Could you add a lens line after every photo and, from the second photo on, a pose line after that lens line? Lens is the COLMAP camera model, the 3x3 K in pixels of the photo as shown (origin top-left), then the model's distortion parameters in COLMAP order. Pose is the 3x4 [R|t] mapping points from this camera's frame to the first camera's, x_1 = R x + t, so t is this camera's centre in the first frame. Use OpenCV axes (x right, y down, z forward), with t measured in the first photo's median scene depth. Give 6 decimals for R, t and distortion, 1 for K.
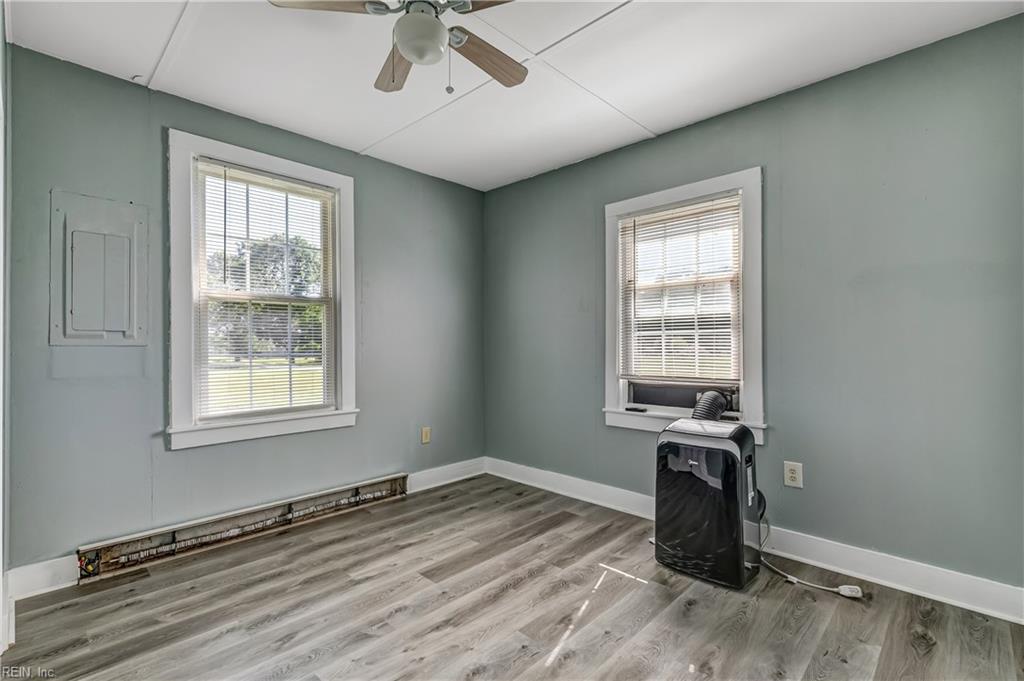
lens RADIAL K [[469.3, 0, 519.7], [0, 469.3, 343.3], [0, 0, 1]] dist [0.003729, 0.000183]
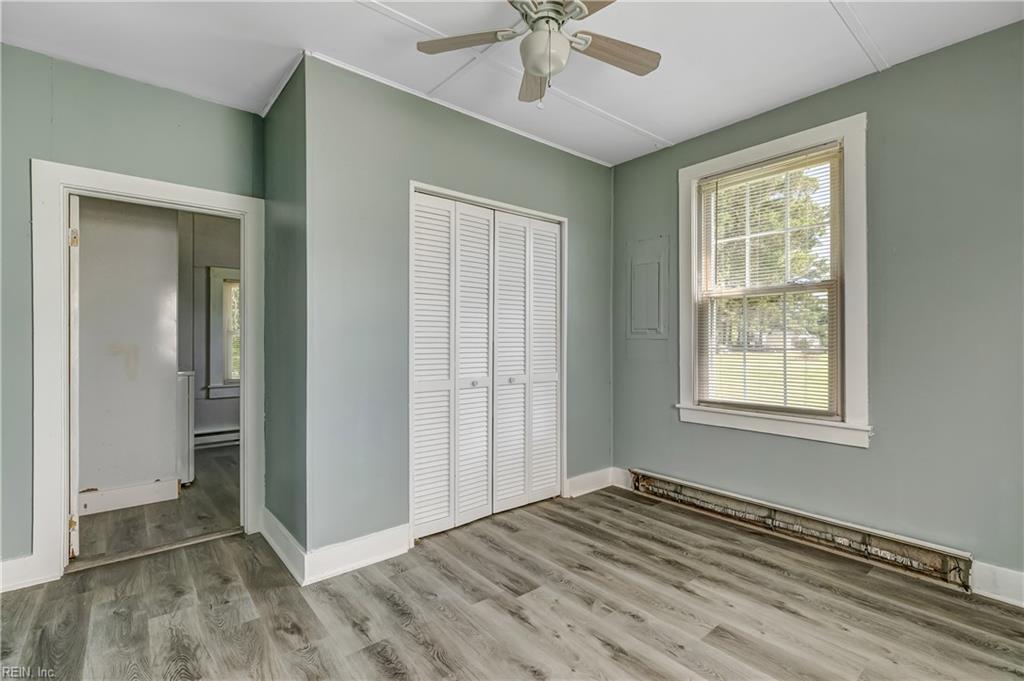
lens RADIAL K [[469.3, 0, 517.8], [0, 469.3, 340.2], [0, 0, 1]] dist [0.003729, 0.000183]
pose [[-0.108818, 0.003257, -0.994056, 0.597538], [0.000276, 0.999995, 0.003246, 0.004015], [0.994062, 0.000079, -0.108819, 0.726416]]
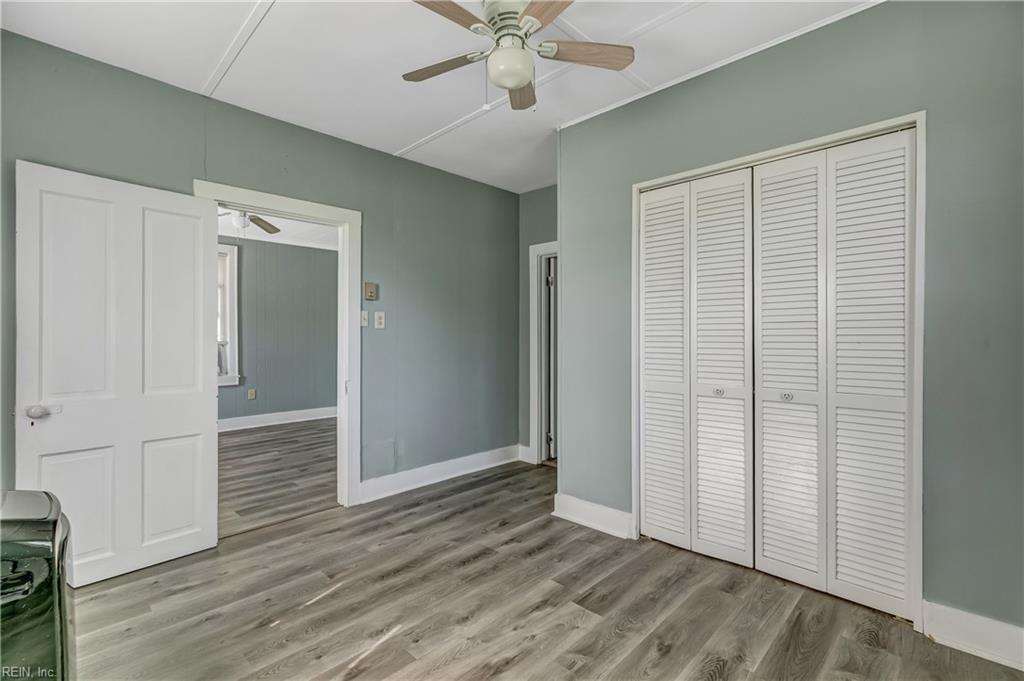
lens RADIAL K [[469.3, 0, 513.4], [0, 469.3, 338.5], [0, 0, 1]] dist [0.003729, 0.000183]
pose [[-0.999906, 0.003620, 0.013234, -0.156477], [0.003655, 0.999990, 0.002557, 0.002416], [-0.013224, 0.002605, -0.999909, 1.468709]]
